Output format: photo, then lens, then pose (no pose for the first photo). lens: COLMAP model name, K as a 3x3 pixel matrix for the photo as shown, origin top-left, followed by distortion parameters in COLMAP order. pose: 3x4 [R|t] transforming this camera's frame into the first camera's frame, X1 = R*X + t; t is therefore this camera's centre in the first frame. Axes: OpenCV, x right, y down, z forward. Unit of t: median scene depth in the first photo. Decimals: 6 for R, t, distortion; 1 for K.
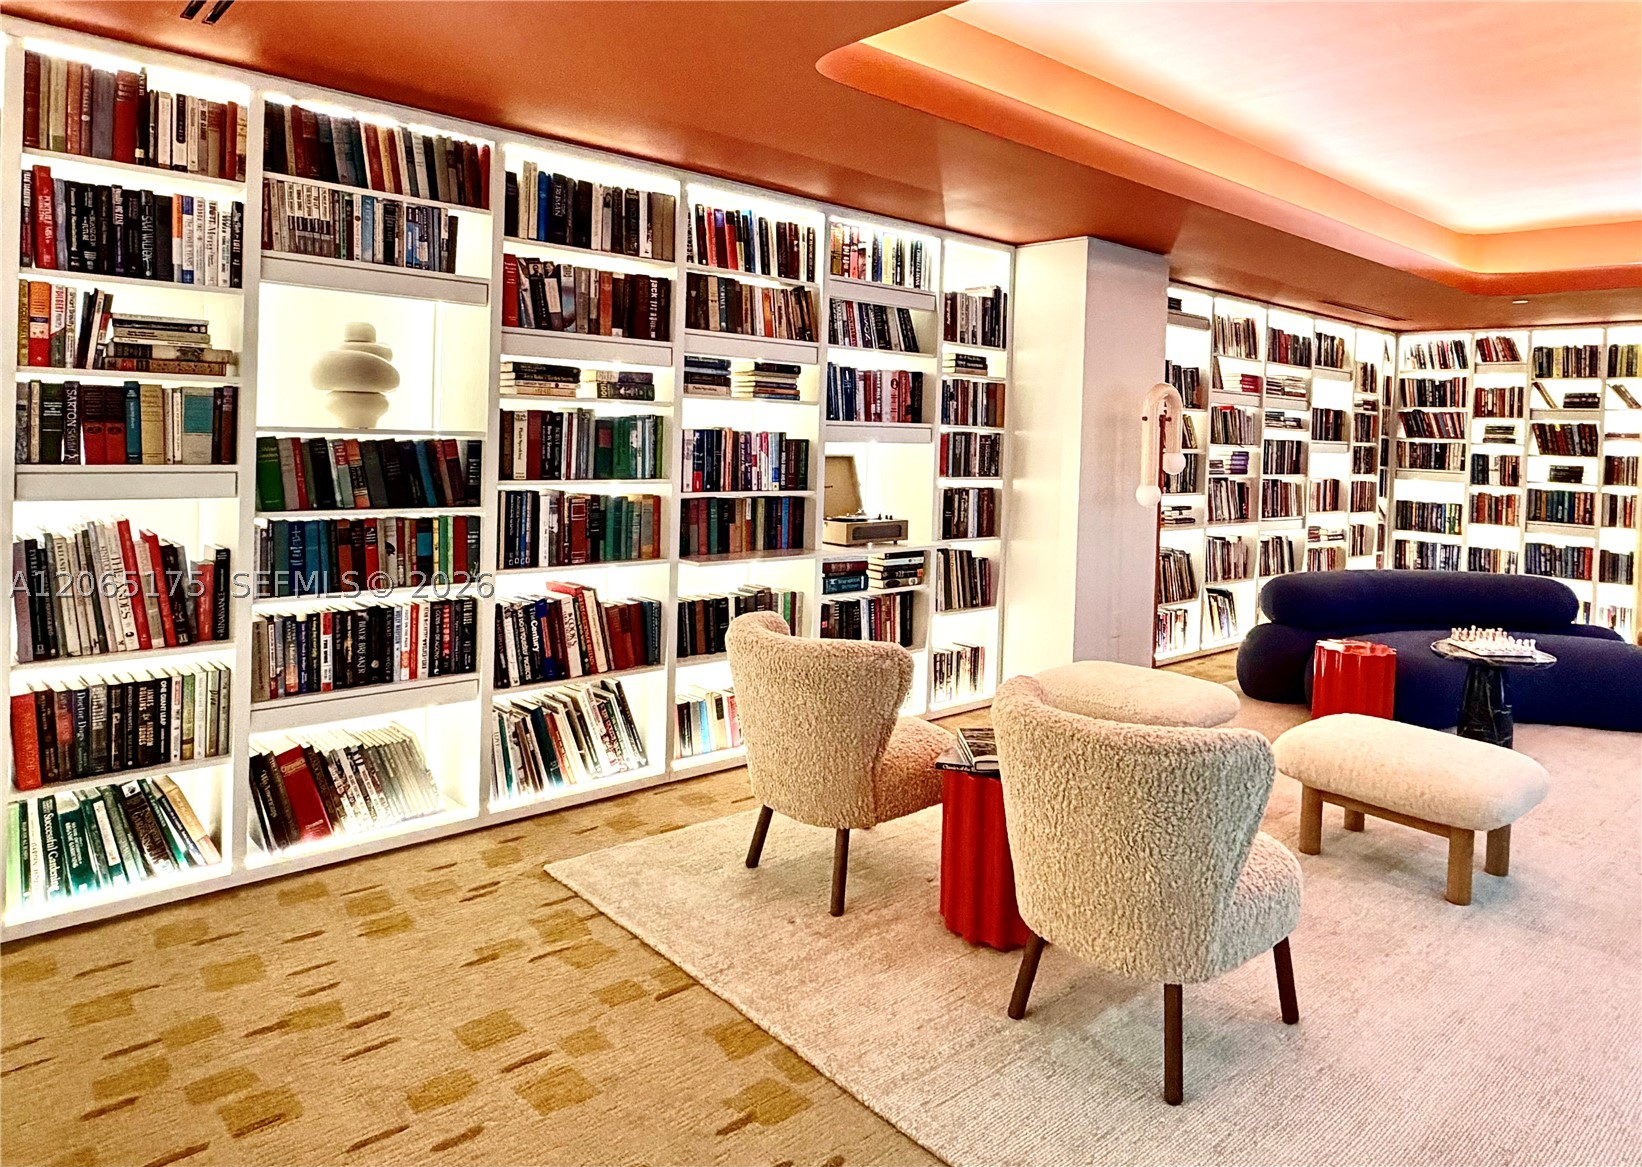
lens RADIAL K [[1062.6, 0, 821.0], [0, 1062.6, 583.5], [0, 0, 1]] dist [-0.003335, -0.001473]
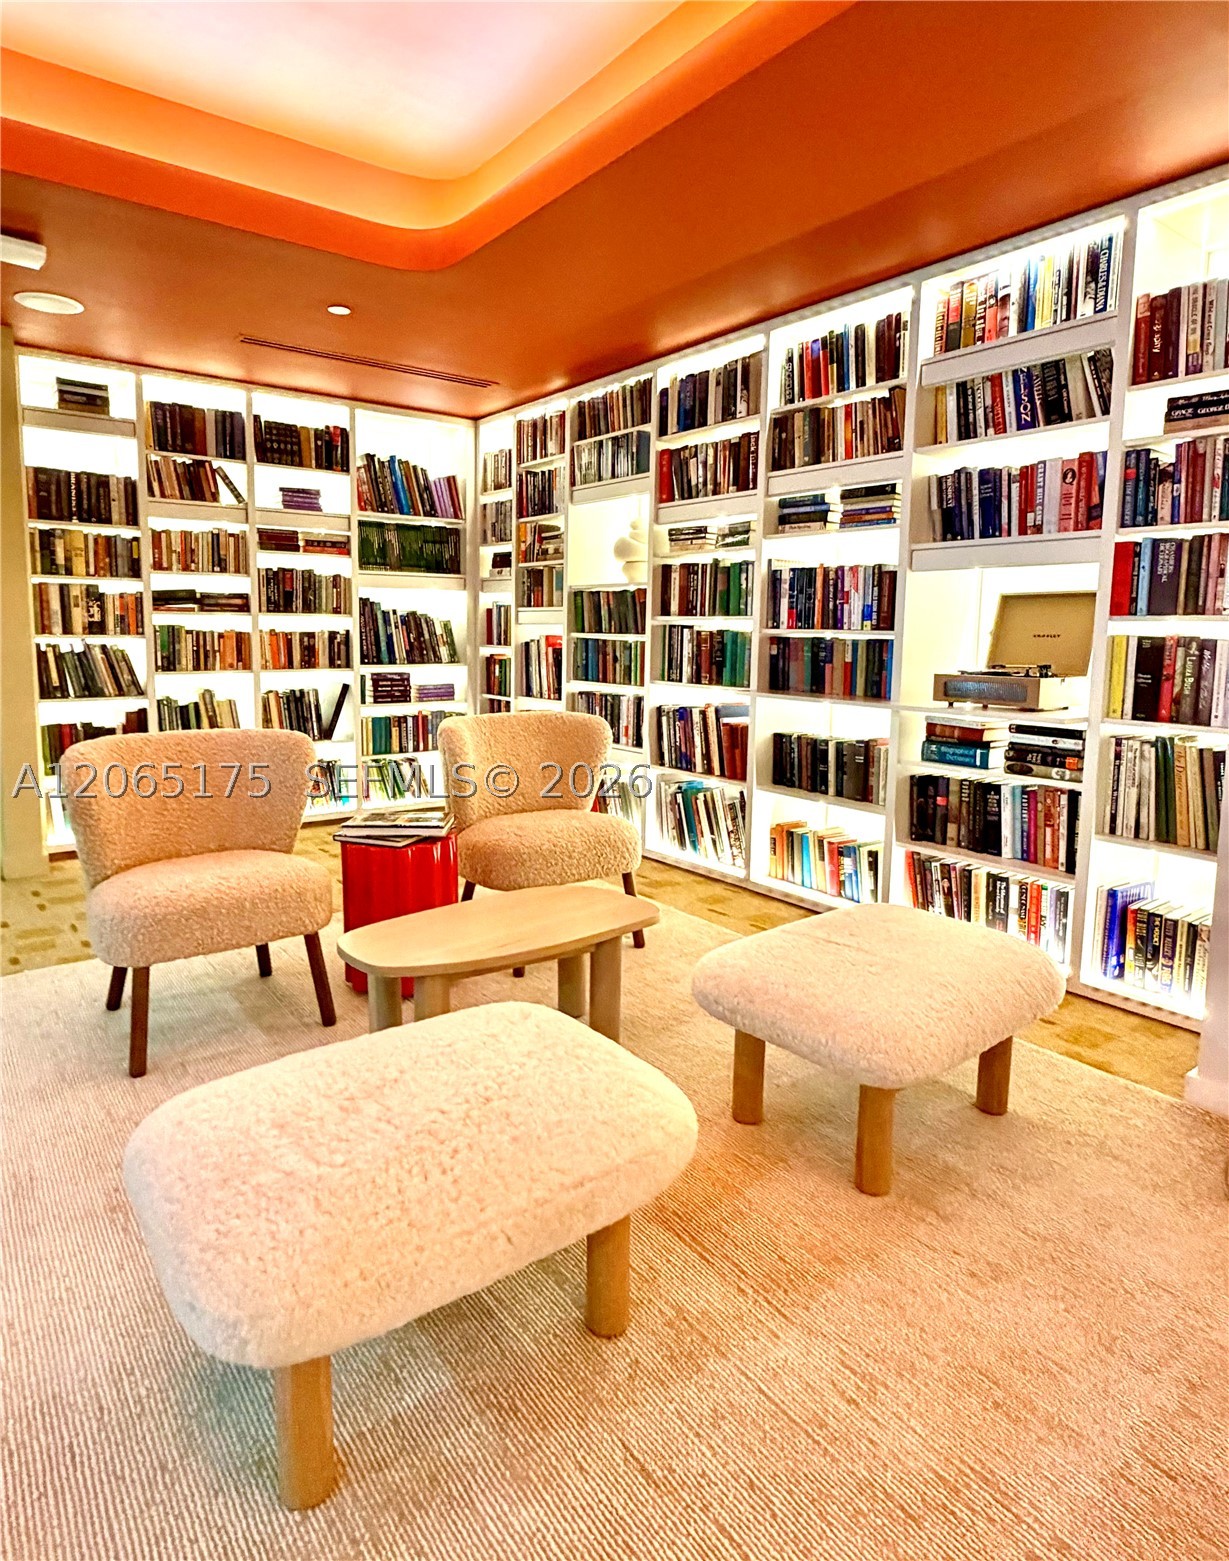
lens RADIAL K [[888.4, 0, 614.5], [0, 888.4, 780.5], [0, 0, 1]] dist [0.002745, 0.000044]
pose [[-0.063213, 0.160588, -0.984995, 0.779875], [-0.134388, 0.976610, 0.167846, -0.064884], [0.988910, 0.142982, -0.040153, 0.891765]]
